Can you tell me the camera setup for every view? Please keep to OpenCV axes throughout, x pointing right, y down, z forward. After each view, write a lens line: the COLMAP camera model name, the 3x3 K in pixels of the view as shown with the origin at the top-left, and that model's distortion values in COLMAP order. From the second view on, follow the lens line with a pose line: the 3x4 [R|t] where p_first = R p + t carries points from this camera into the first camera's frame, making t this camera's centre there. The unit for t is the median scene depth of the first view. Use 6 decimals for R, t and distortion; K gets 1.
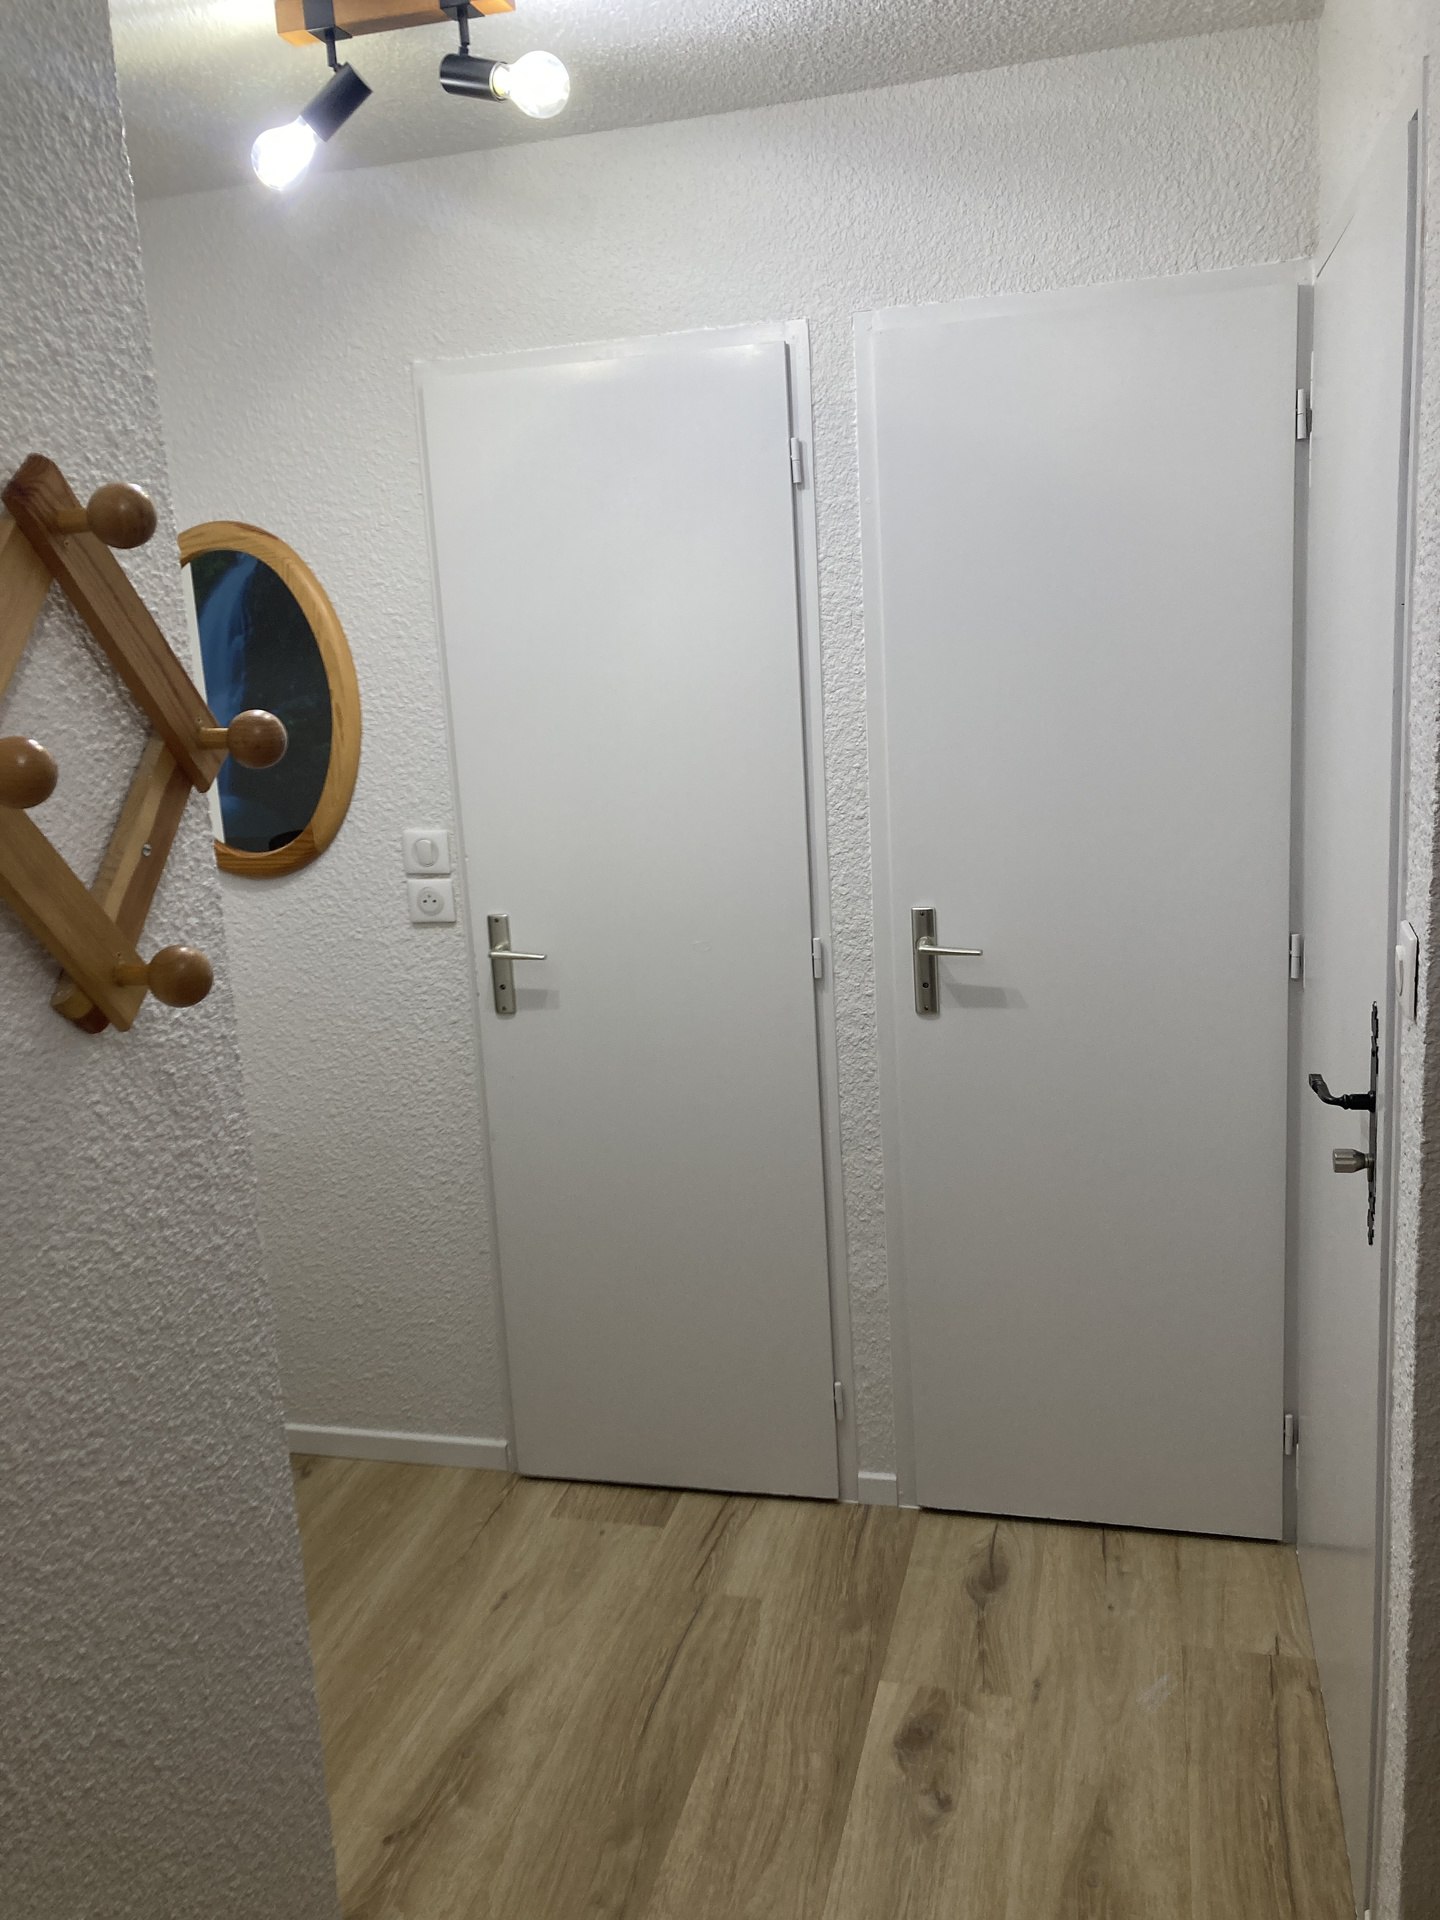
lens RADIAL K [[1603.3, 0, 720.0], [0, 1603.3, 960.0], [0, 0, 1]] dist [0.002869, 0.007646]
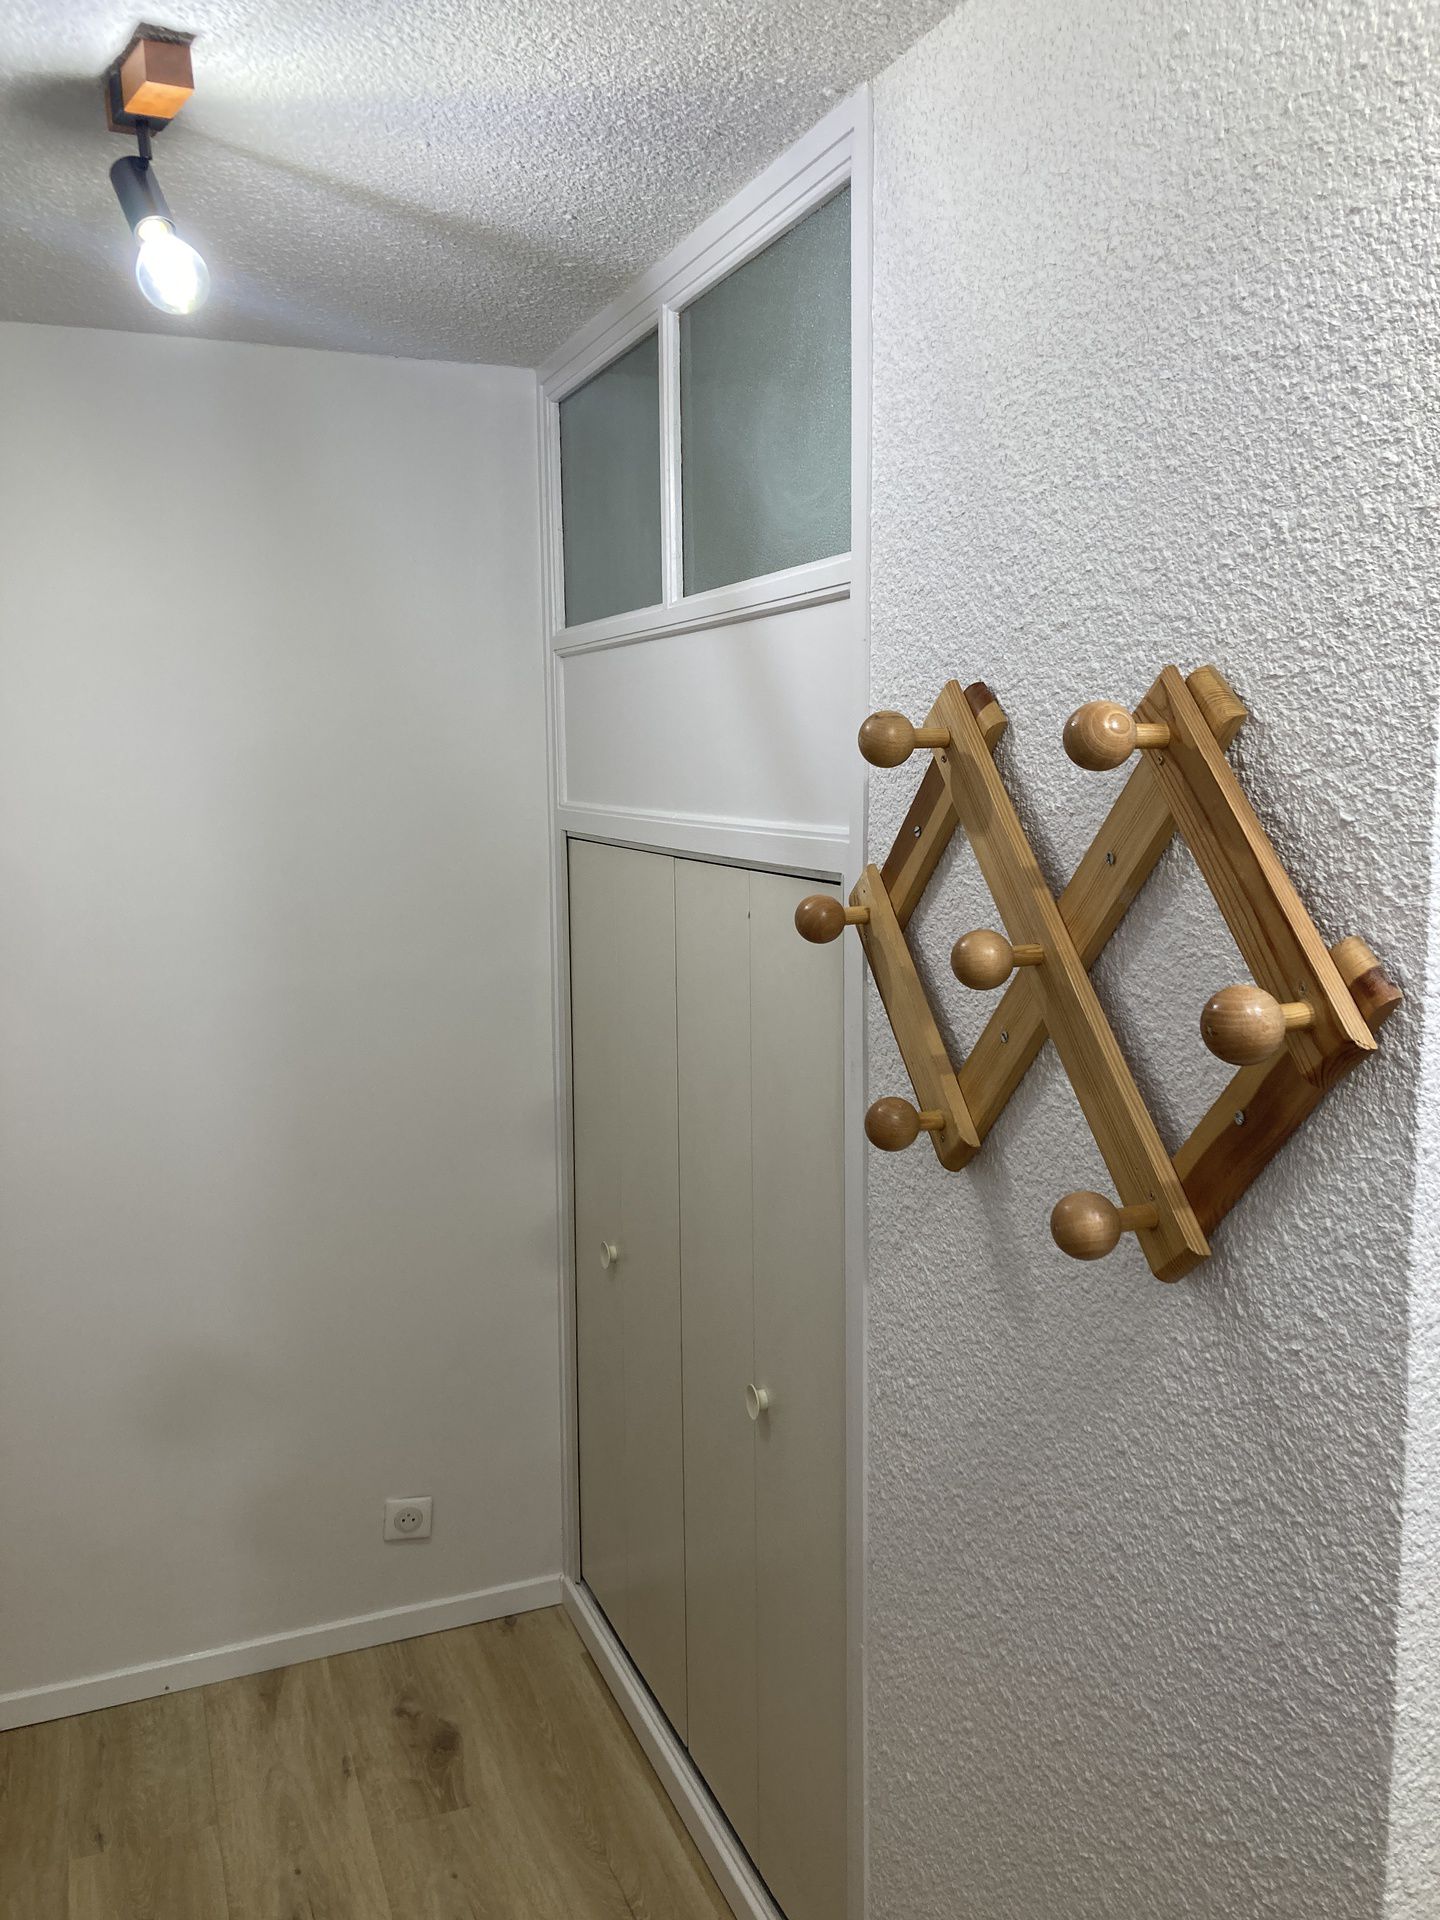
lens RADIAL K [[1603.3, 0, 720.0], [0, 1603.3, 960.0], [0, 0, 1]] dist [0.002869, 0.007646]
pose [[-0.810759, 0.143898, -0.567418, 0.303726], [-0.062959, 0.942258, 0.328917, -0.384895], [0.581984, 0.302397, -0.754884, 1.390255]]
